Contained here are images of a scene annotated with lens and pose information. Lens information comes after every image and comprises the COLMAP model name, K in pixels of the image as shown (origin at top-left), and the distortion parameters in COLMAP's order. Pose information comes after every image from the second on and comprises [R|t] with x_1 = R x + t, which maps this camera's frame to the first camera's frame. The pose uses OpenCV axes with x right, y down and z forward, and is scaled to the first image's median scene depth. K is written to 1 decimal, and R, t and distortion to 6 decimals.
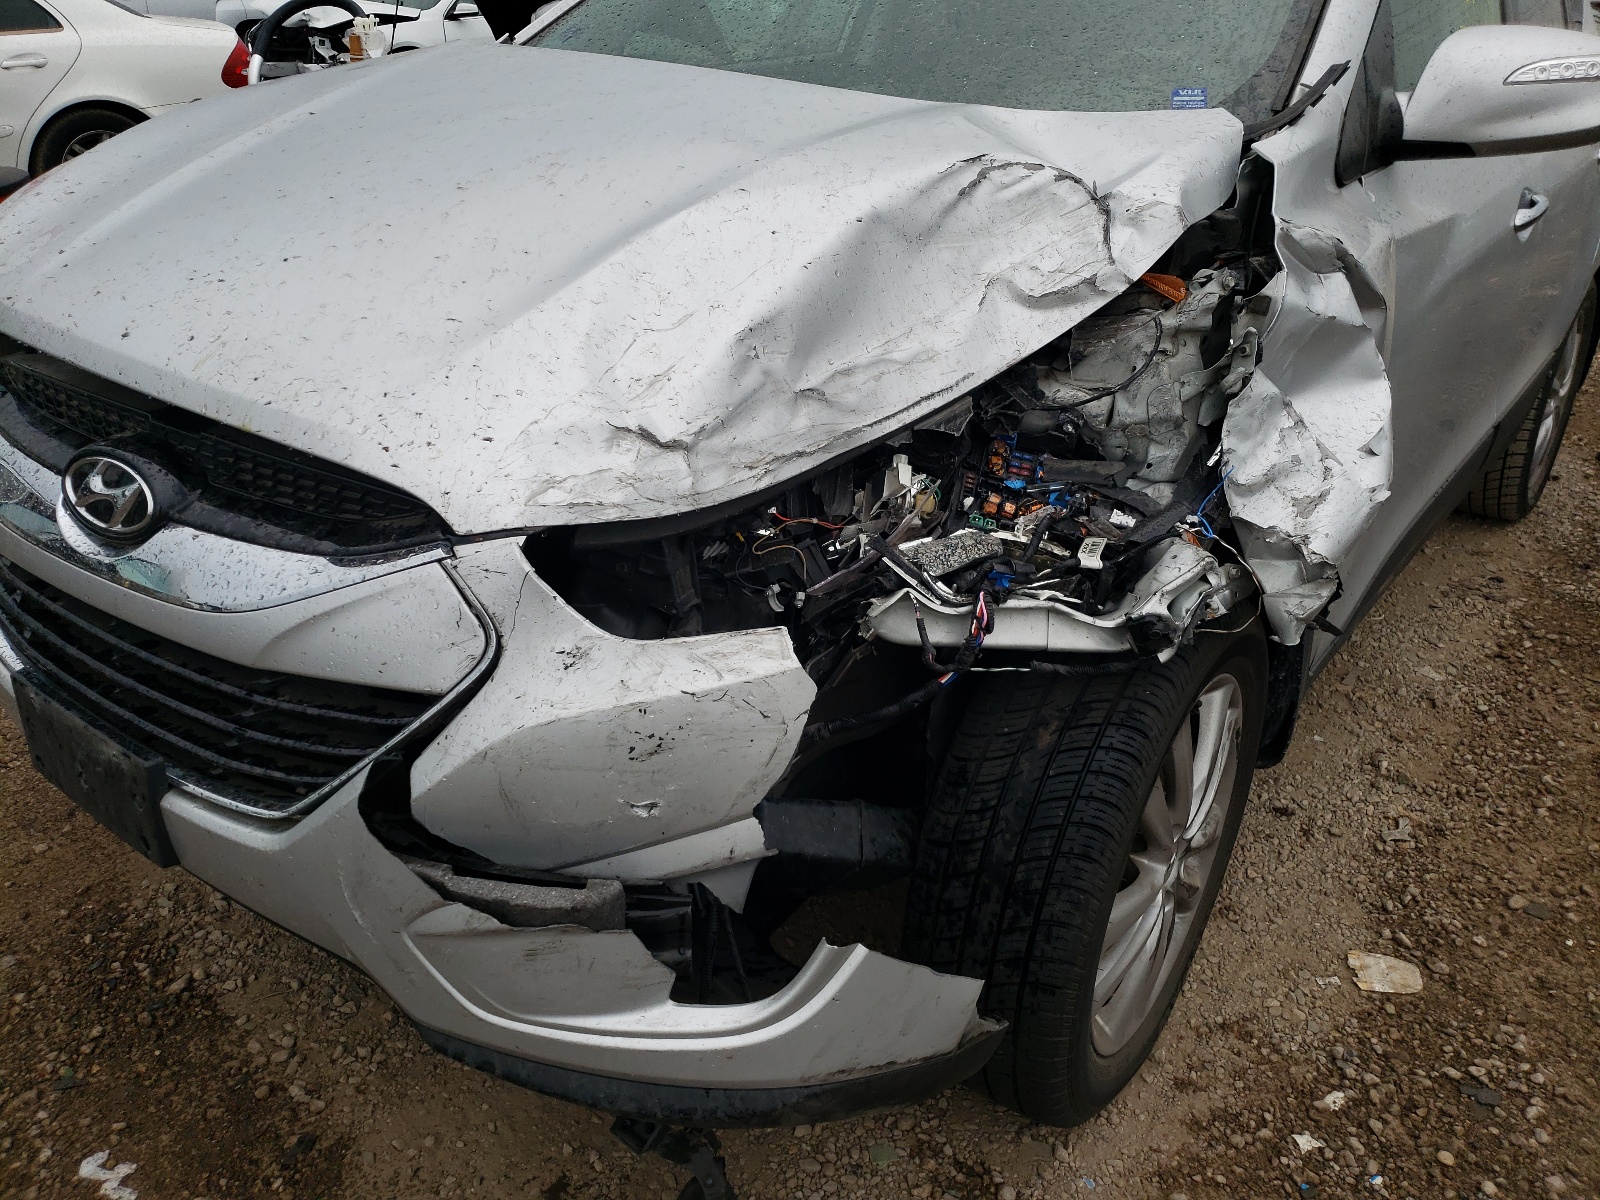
lens RADIAL K [[1238.0, 0, 808.0], [0, 1238.0, 577.1], [0, 0, 1]] dist [-0.009102, -0.003629]
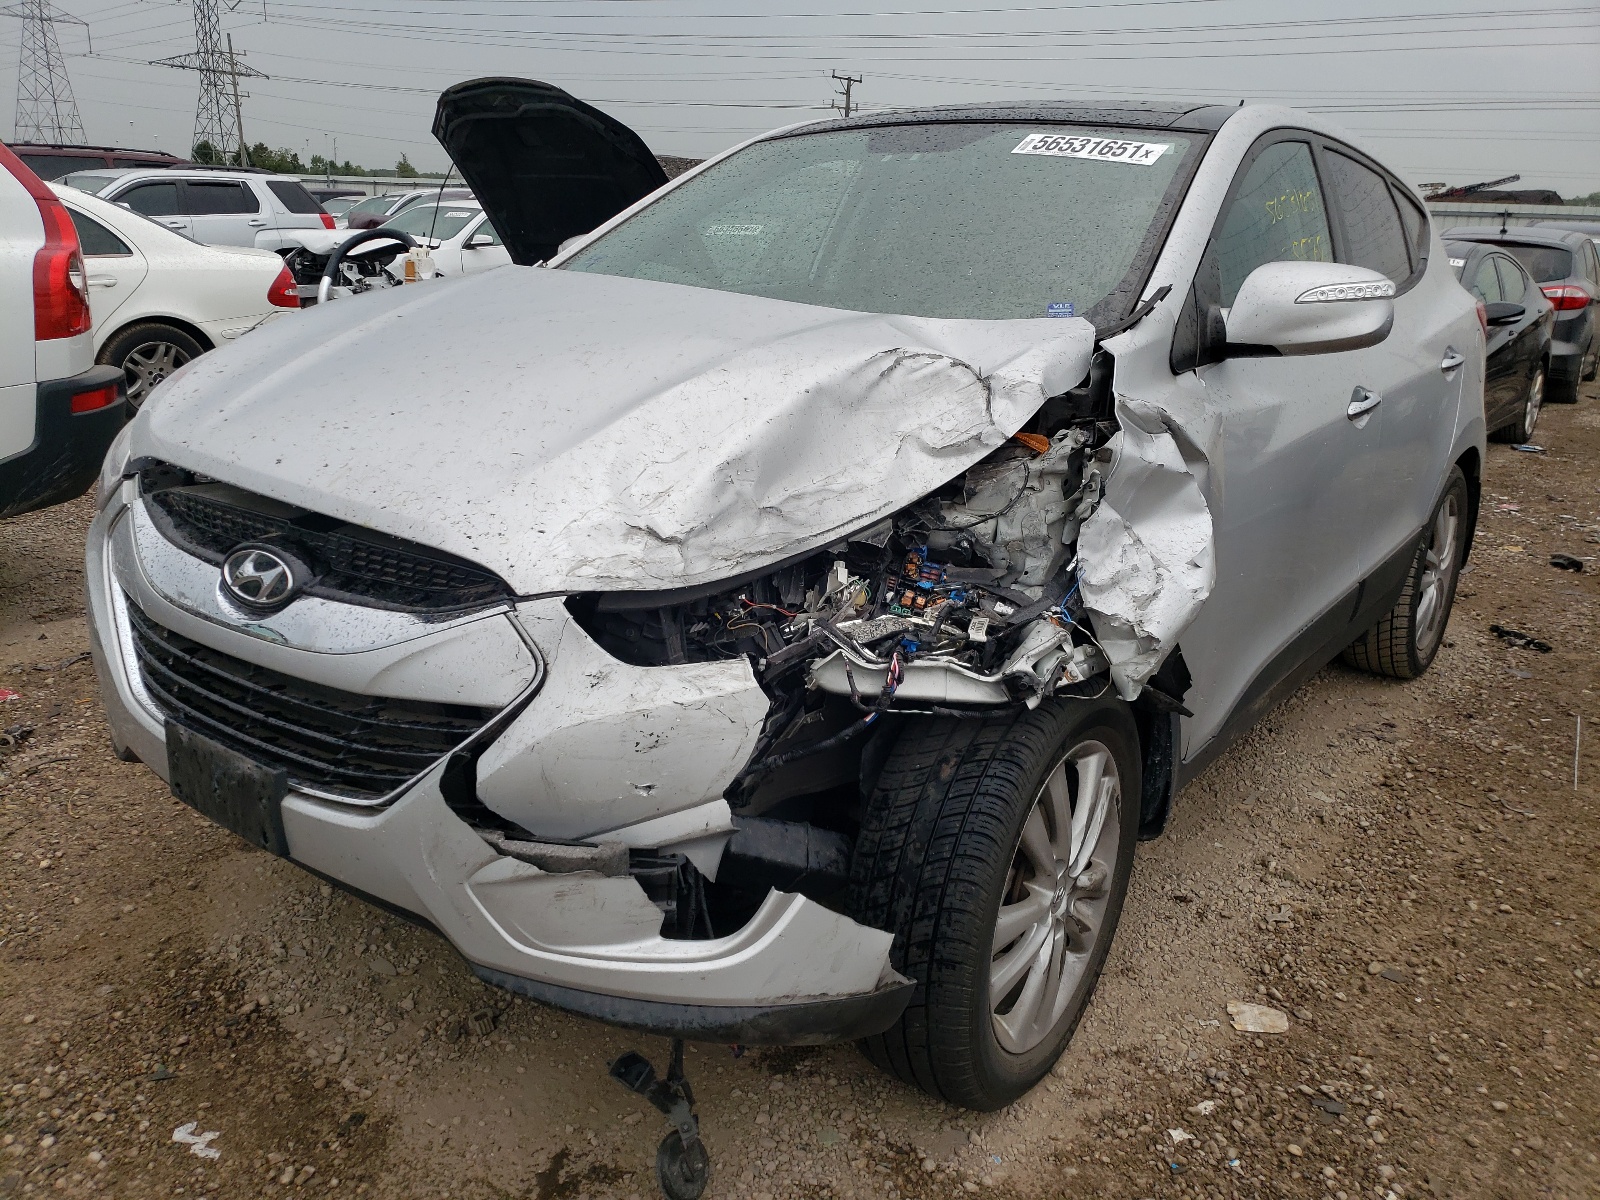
lens RADIAL K [[1231.3, 0, 800.0], [0, 1231.3, 600.0], [0, 0, 1]] dist [0.002658, -0.050262]
pose [[0.999966, 0.007720, 0.002981, 0.027140], [-0.007196, 0.989024, -0.147577, 0.132761], [-0.004088, 0.147550, 0.989046, -0.298864]]
